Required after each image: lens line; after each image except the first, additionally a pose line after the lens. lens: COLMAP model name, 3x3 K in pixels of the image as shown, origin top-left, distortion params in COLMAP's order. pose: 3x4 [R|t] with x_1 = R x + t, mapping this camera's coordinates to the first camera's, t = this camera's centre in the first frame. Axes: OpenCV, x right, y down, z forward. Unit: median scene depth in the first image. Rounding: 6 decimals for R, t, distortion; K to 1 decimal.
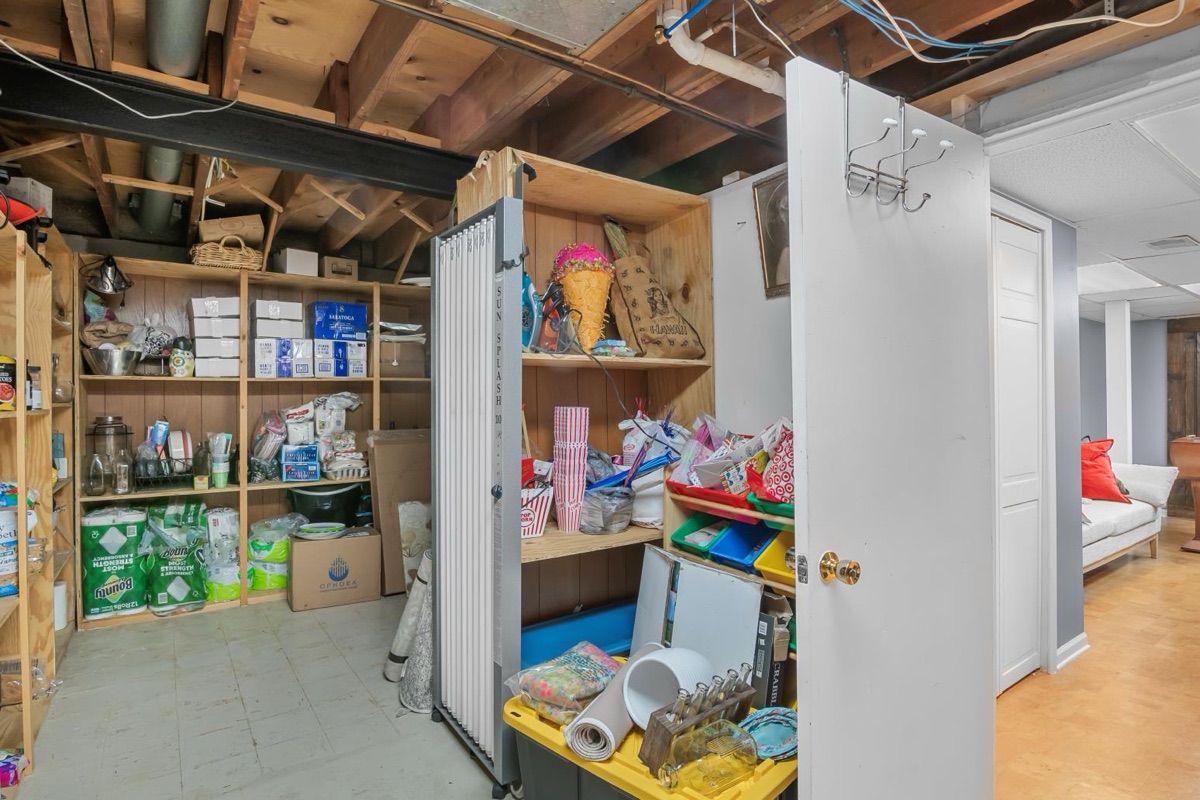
lens RADIAL K [[604.3, 0, 600.0], [0, 604.3, 400.0], [0, 0, 1]] dist [-0.021588, -0.000237]
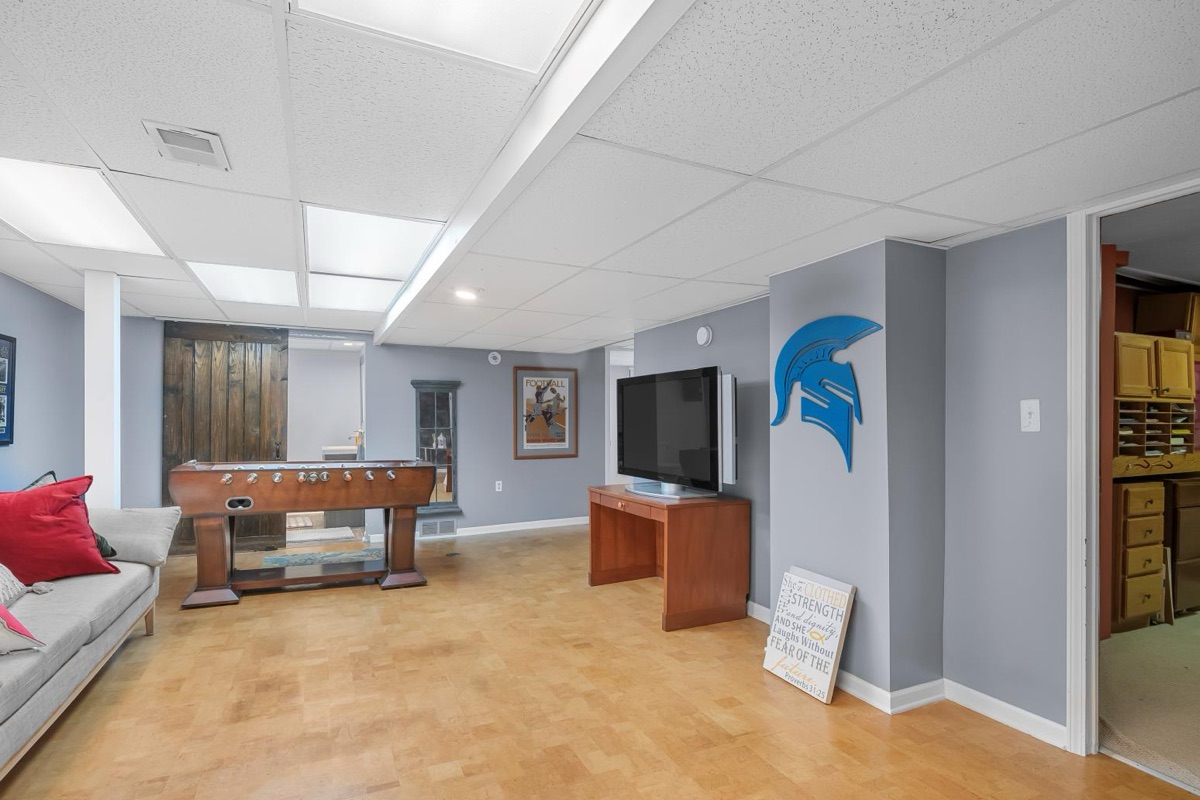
lens RADIAL K [[592.7, 0, 593.0], [0, 592.7, 421.0], [0, 0, 1]] dist [-0.000736, -0.001755]
pose [[0.166699, 0.003326, 0.986002, 0.284022], [-0.008076, 0.999965, -0.002007, 0.002638], [-0.985975, -0.007629, 0.166720, 0.316223]]
